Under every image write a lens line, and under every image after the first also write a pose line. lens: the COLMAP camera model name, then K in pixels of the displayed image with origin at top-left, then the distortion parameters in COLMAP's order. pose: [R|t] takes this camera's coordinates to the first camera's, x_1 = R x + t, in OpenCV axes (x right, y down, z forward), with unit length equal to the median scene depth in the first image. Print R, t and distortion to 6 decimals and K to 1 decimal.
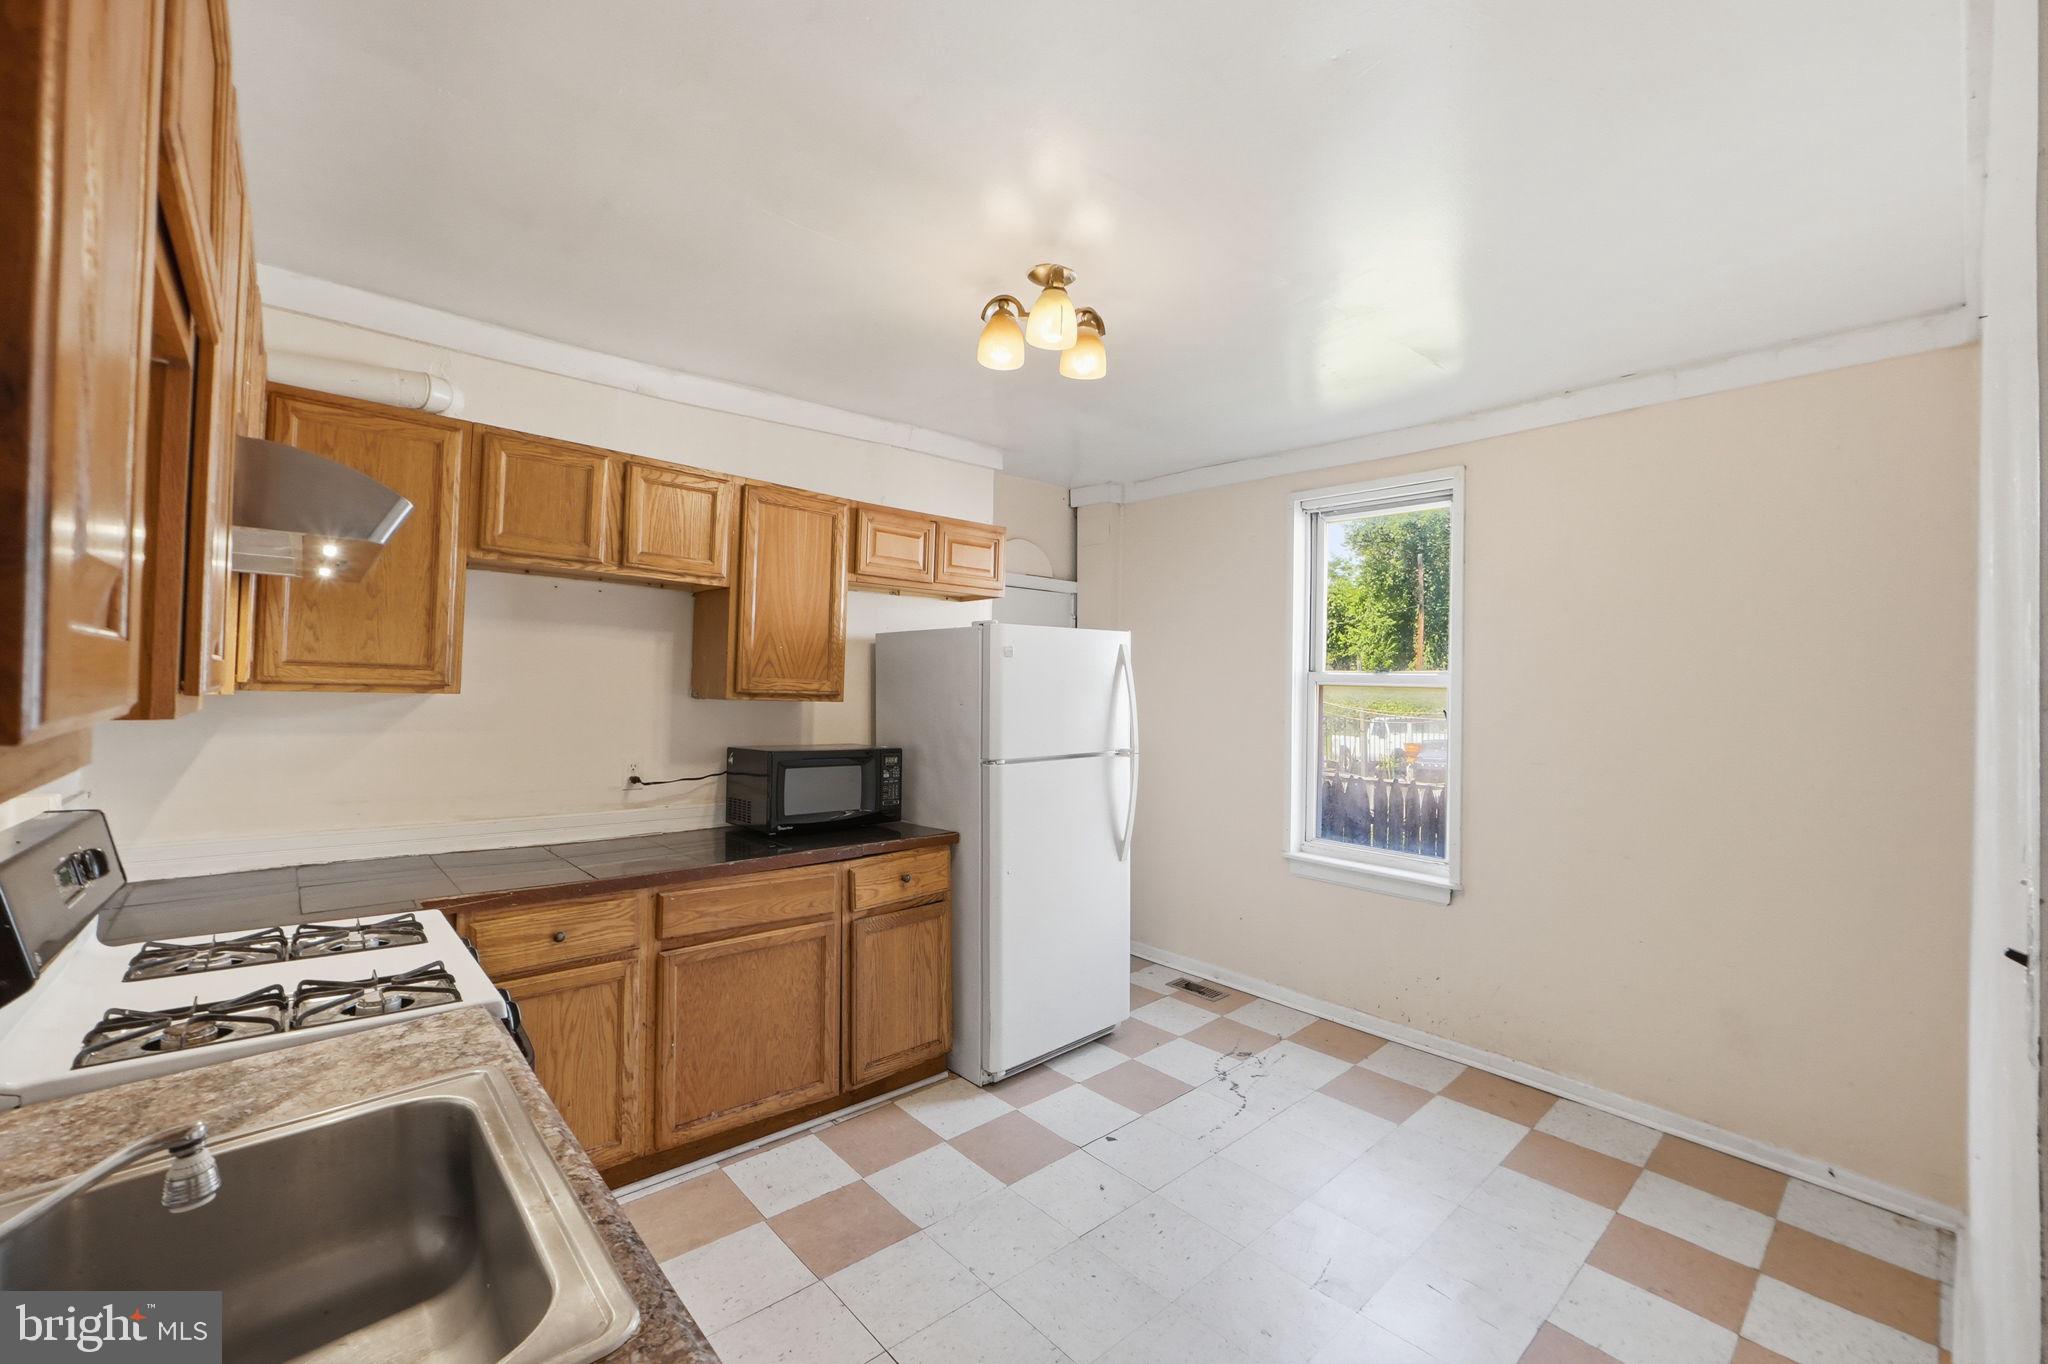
lens RADIAL K [[842.9, 0, 1018.5], [0, 842.9, 675.3], [0, 0, 1]] dist [-0.009353, 0.000322]
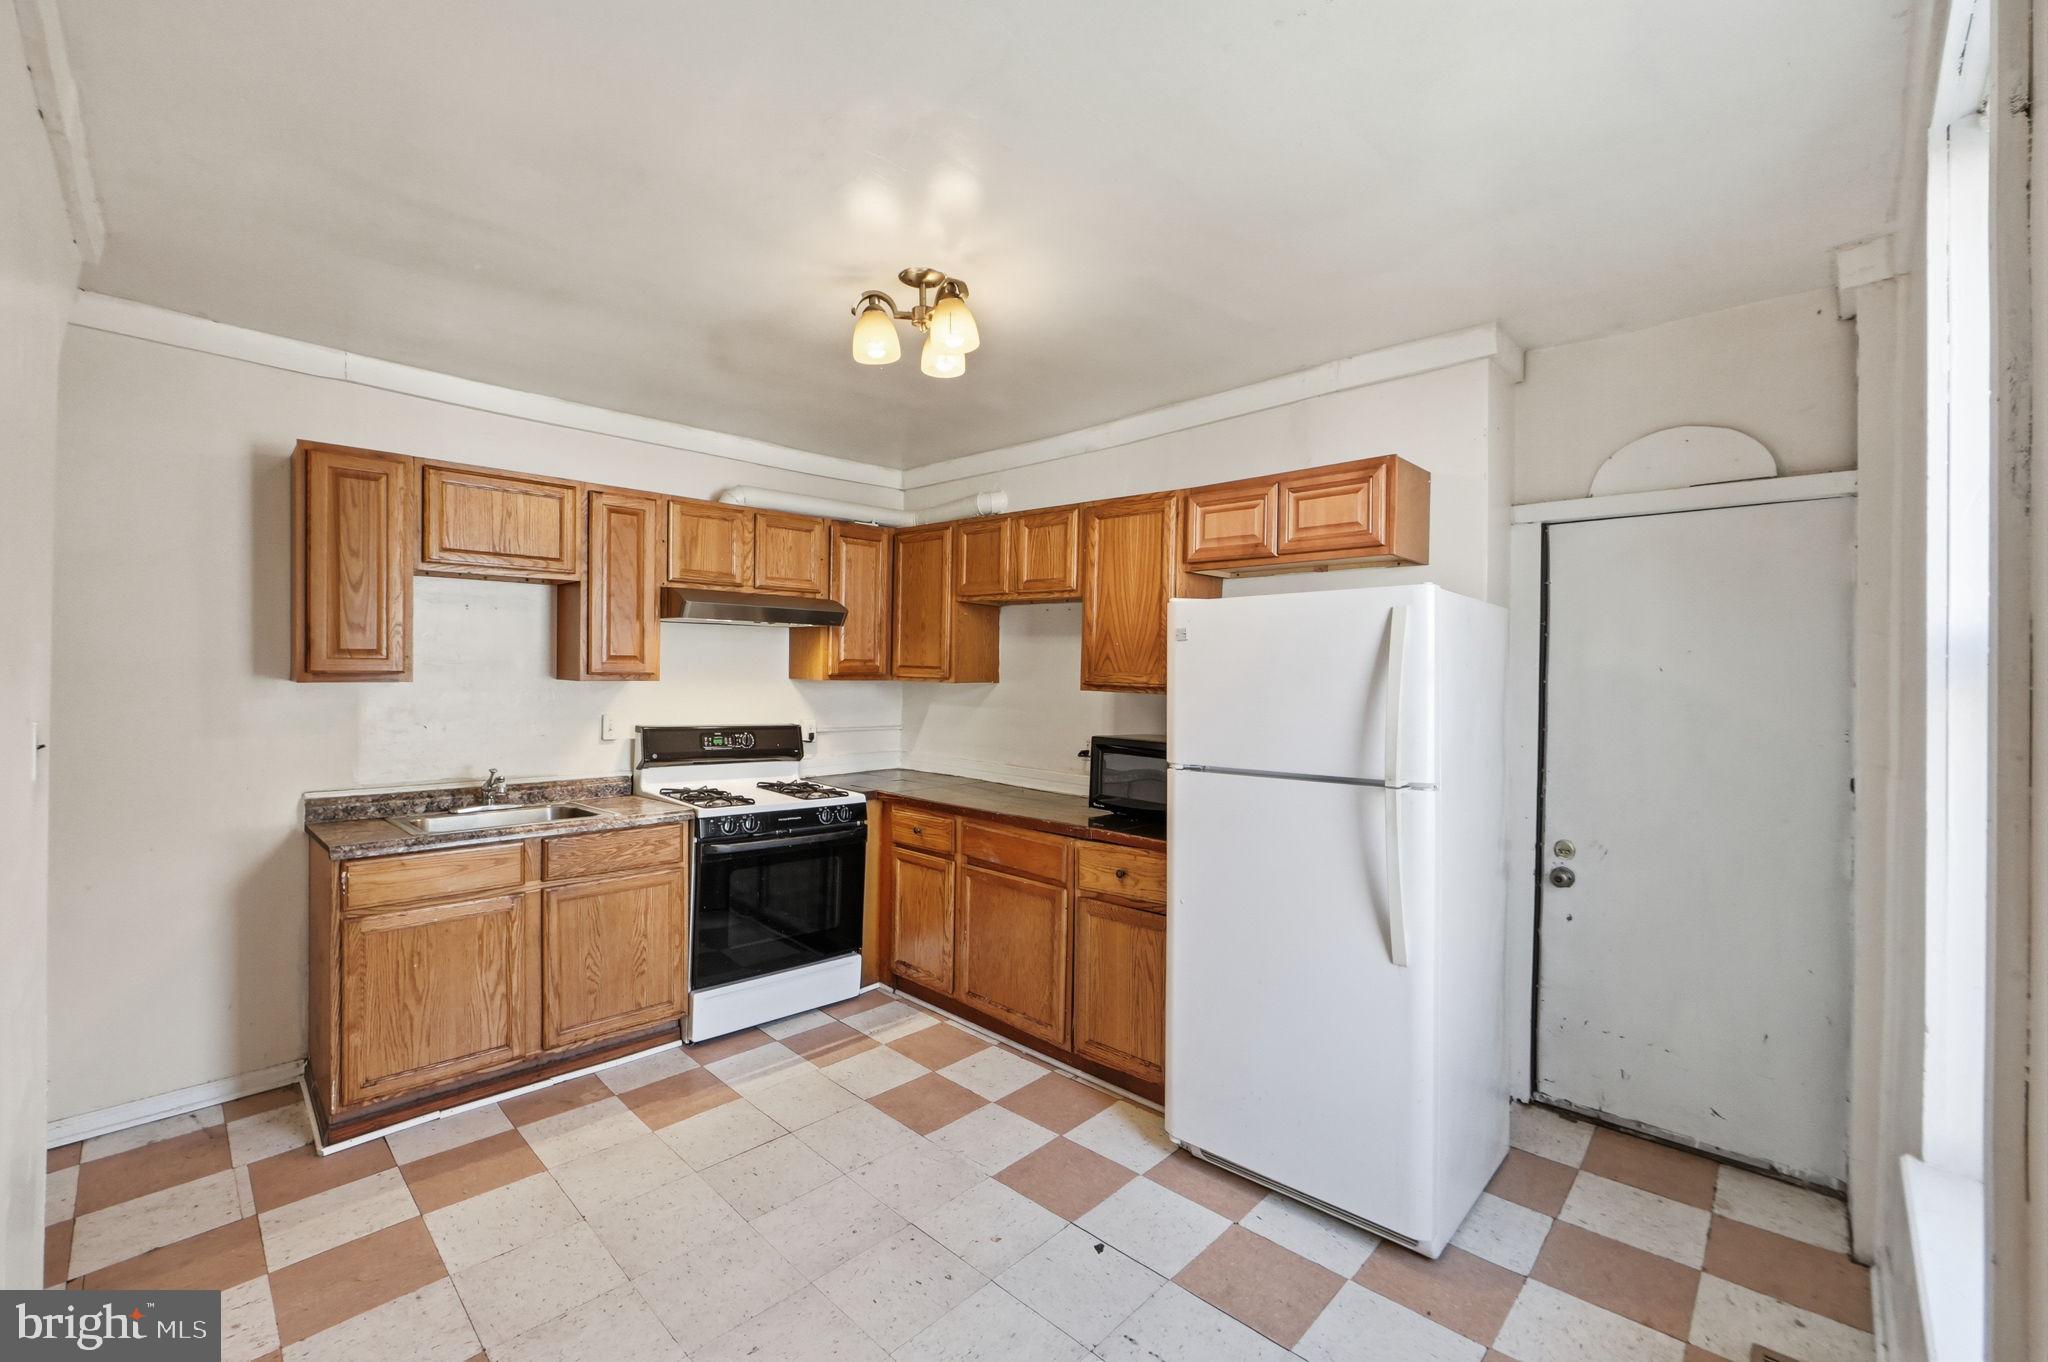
lens RADIAL K [[842.9, 0, 1018.5], [0, 842.9, 674.3], [0, 0, 1]] dist [-0.009353, 0.000322]
pose [[0.081501, -0.015564, -0.996552, 0.839138], [-0.001244, 0.999876, -0.015718, 0.025065], [0.996673, 0.002521, 0.081471, 0.806924]]
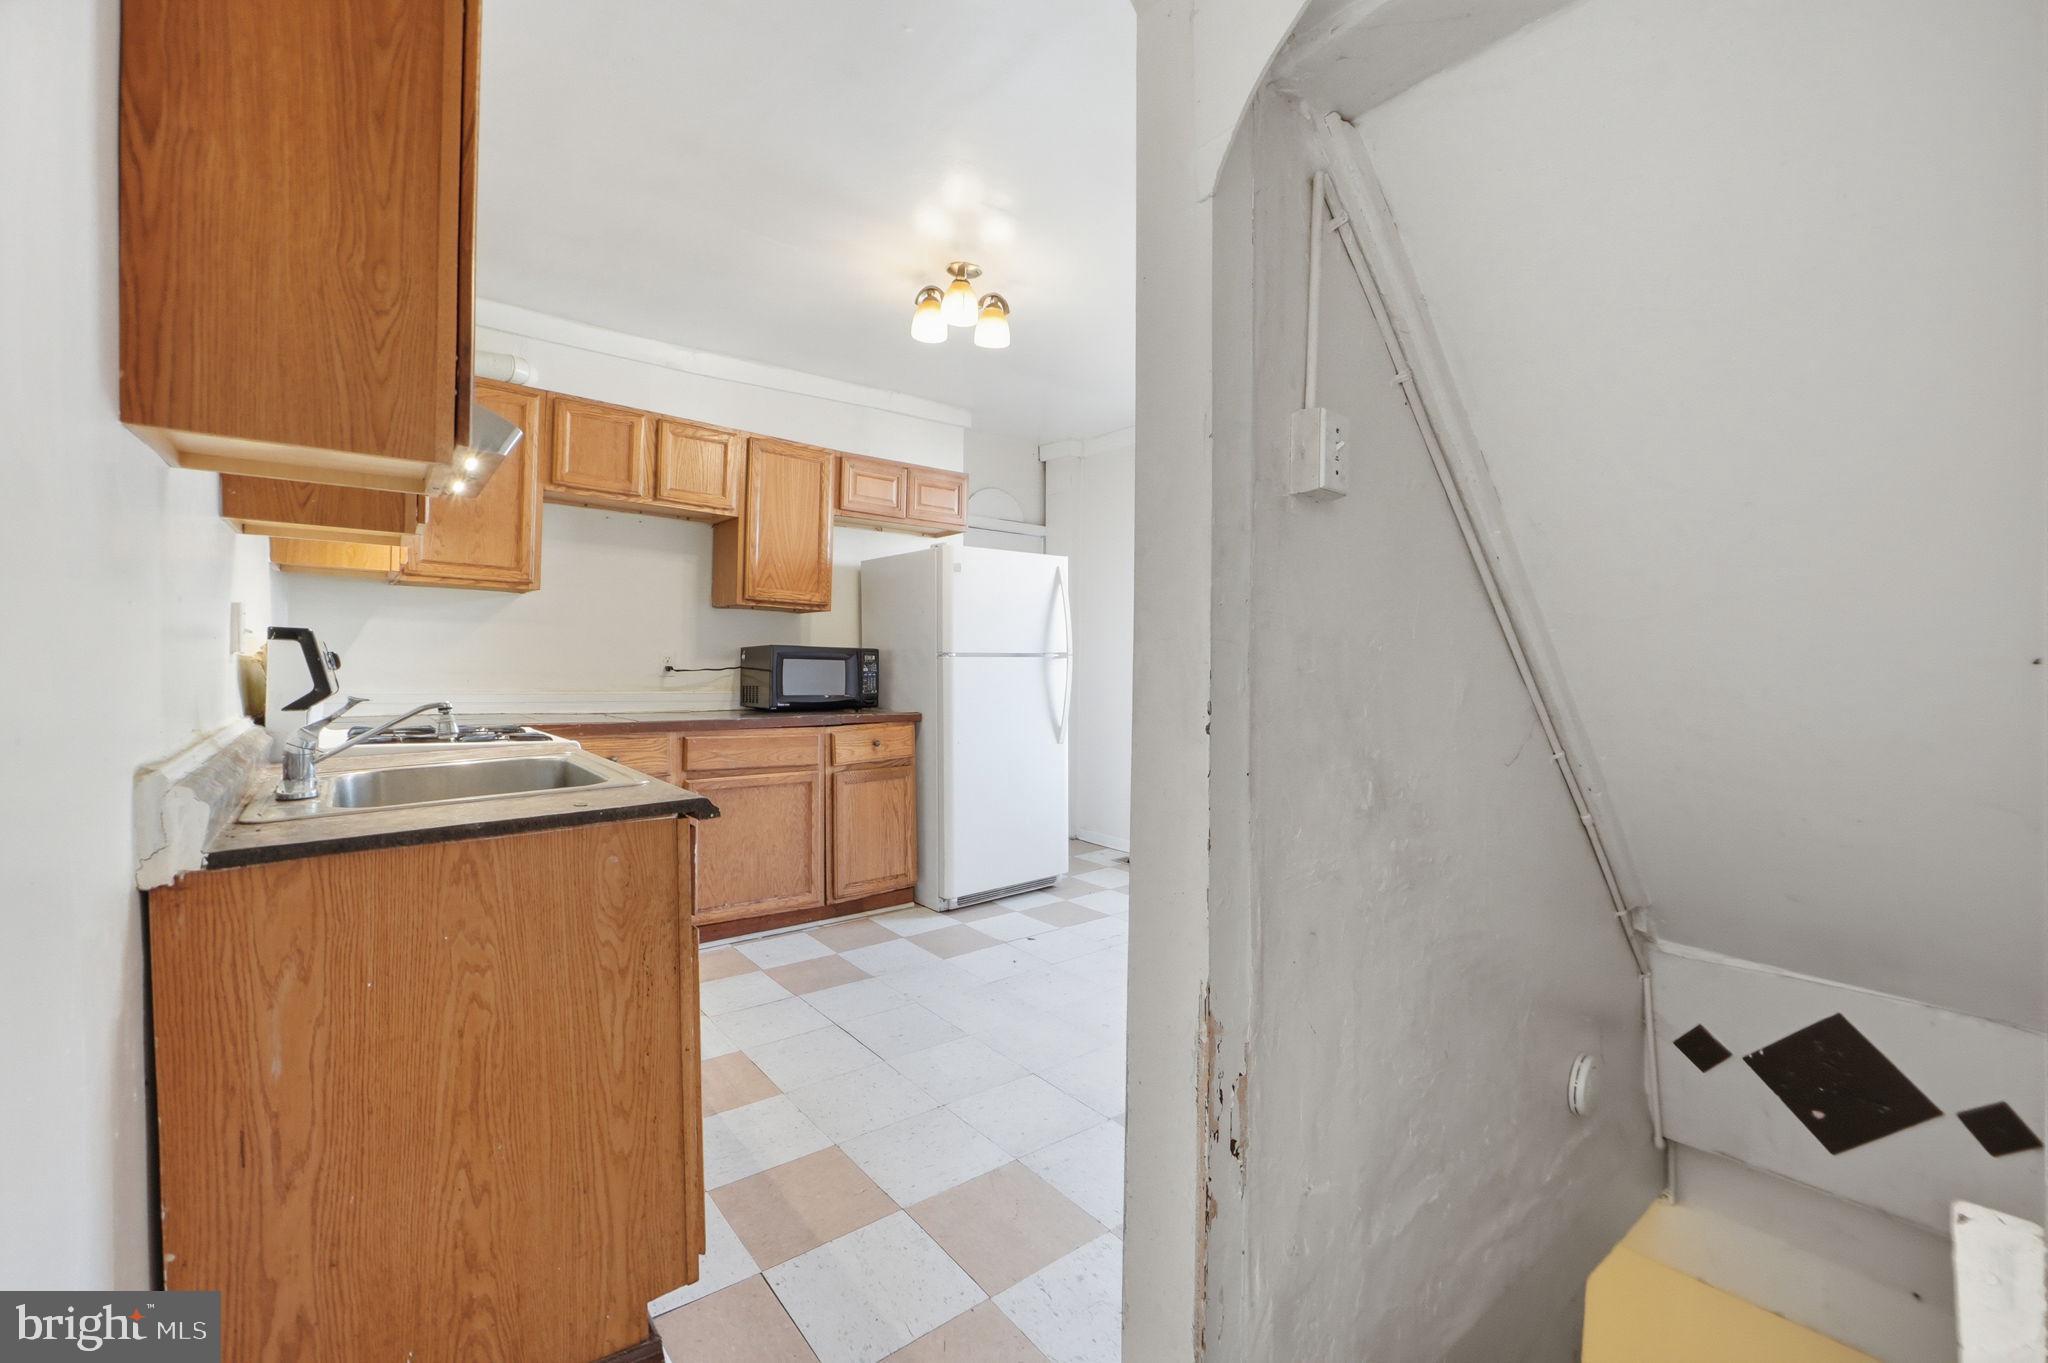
lens RADIAL K [[844.6, 0, 1012.8], [0, 844.6, 664.4], [0, 0, 1]] dist [-0.000111, 0.000030]
pose [[0.998478, -0.005534, -0.054871, 0.145545], [0.006277, 0.999891, 0.013372, 0.105775], [0.054791, -0.013696, 0.998404, -0.271500]]
